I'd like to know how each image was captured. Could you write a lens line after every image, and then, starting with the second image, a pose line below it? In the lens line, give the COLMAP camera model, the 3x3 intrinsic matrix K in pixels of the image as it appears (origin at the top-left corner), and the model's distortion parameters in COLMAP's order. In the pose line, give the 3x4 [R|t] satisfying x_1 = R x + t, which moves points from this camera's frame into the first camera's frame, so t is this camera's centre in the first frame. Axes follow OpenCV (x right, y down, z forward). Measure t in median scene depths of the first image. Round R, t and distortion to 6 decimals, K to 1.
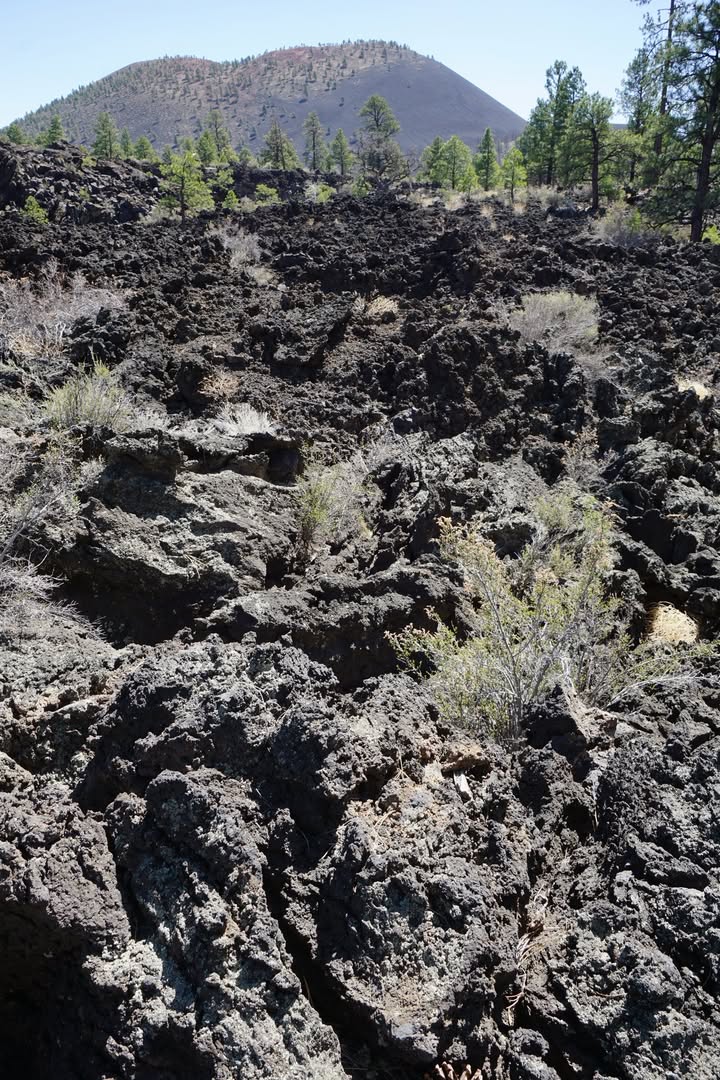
lens RADIAL K [[818.5, 0, 360.3], [0, 818.5, 540.0], [0, 0, 1]] dist [0.022762, 0.025658]
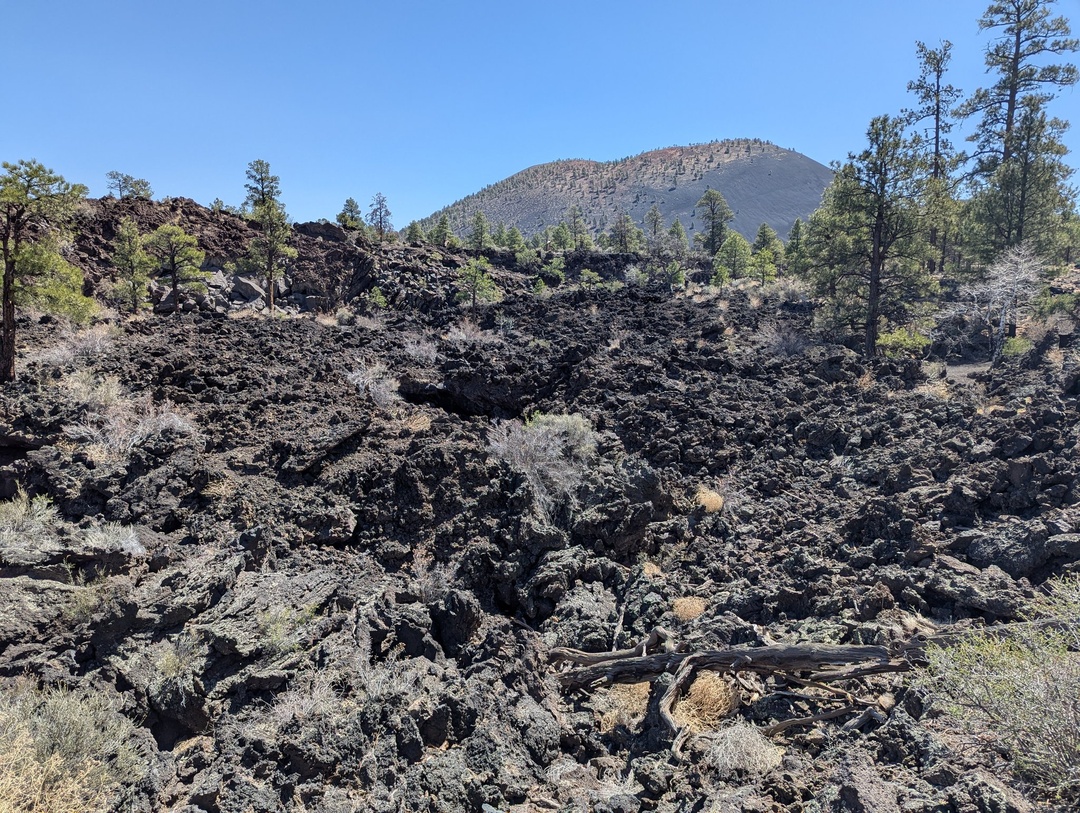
lens RADIAL K [[775.6, 0, 541.0], [0, 775.6, 411.5], [0, 0, 1]] dist [0.049927, -0.003212]
pose [[0.973817, 0.036688, -0.224353, 0.318258], [-0.082847, 0.976297, -0.199949, -0.049013], [0.211700, 0.213301, 0.953775, -0.076640]]
